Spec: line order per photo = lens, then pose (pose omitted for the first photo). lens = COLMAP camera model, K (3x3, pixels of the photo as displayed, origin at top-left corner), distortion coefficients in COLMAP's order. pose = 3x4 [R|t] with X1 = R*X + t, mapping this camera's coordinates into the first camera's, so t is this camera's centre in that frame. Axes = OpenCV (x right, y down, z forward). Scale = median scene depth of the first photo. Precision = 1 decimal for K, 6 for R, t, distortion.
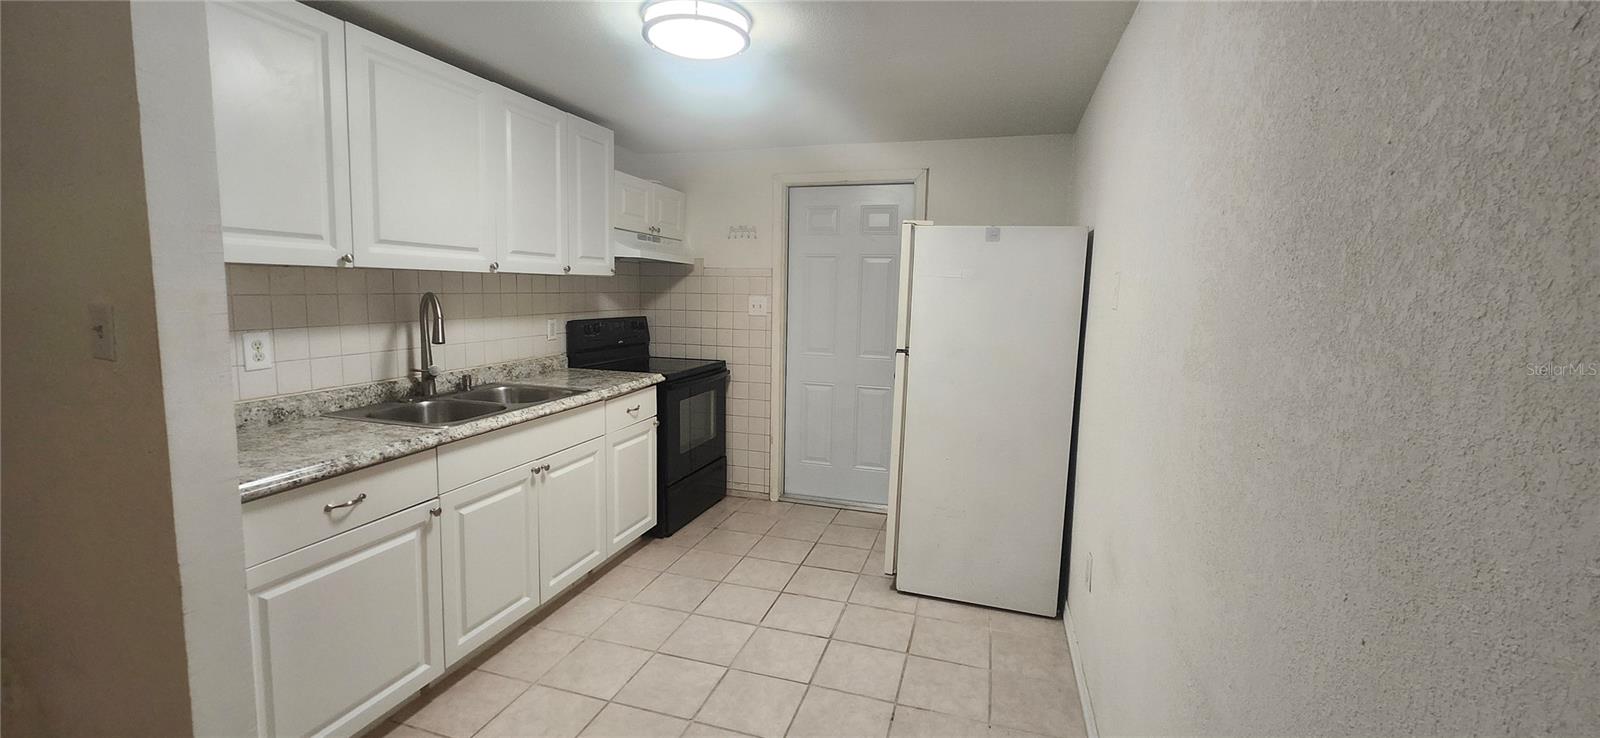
lens RADIAL K [[630.9, 0, 807.0], [0, 630.9, 358.1], [0, 0, 1]] dist [0.000320, 0.000015]
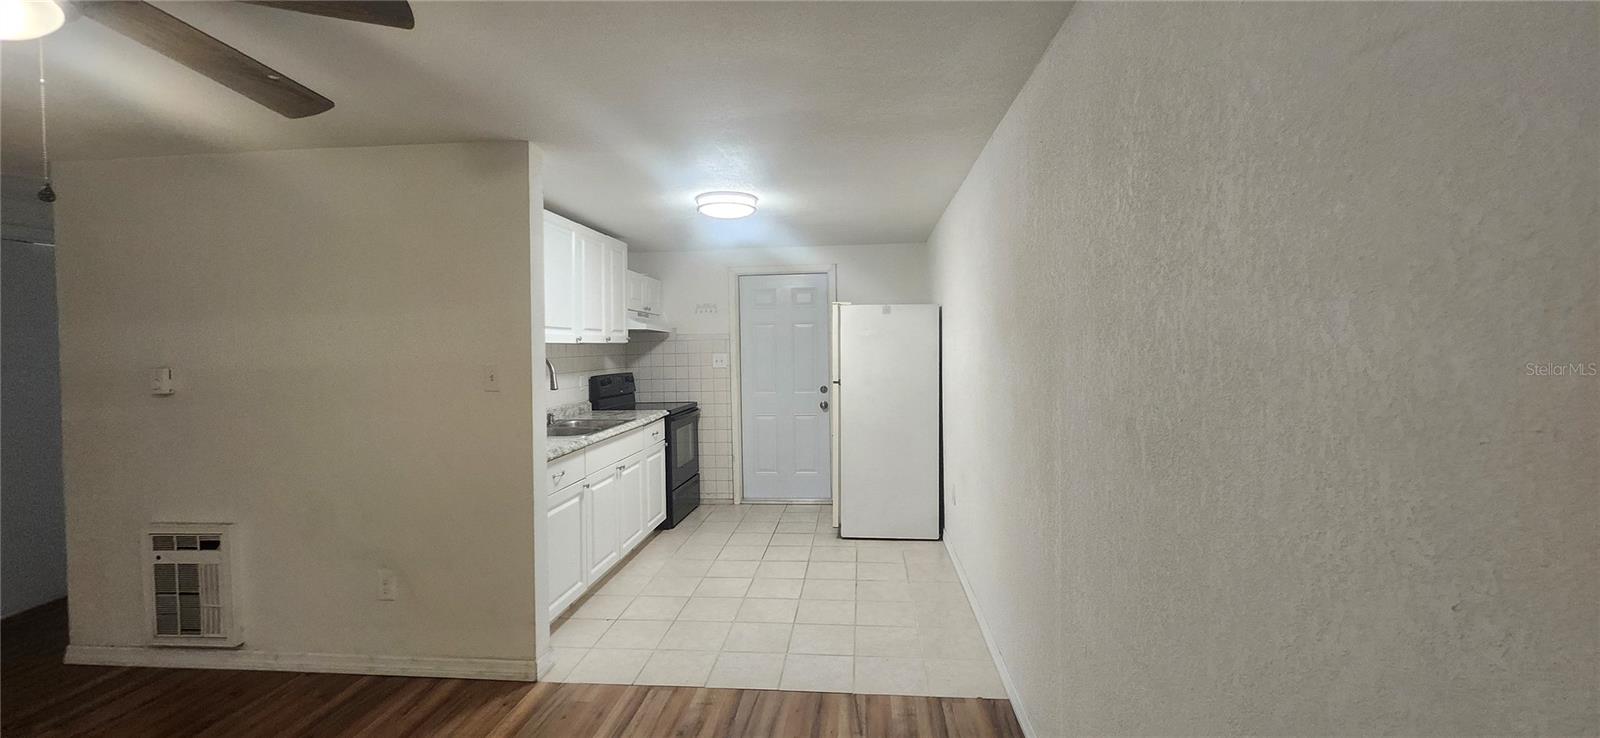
lens RADIAL K [[630.9, 0, 807.0], [0, 630.9, 358.1], [0, 0, 1]] dist [0.000320, 0.000015]
pose [[0.978501, -0.041442, 0.202034, -0.198367], [0.060148, 0.994361, -0.087341, 0.051284], [-0.197275, 0.097615, 0.975476, -0.452325]]
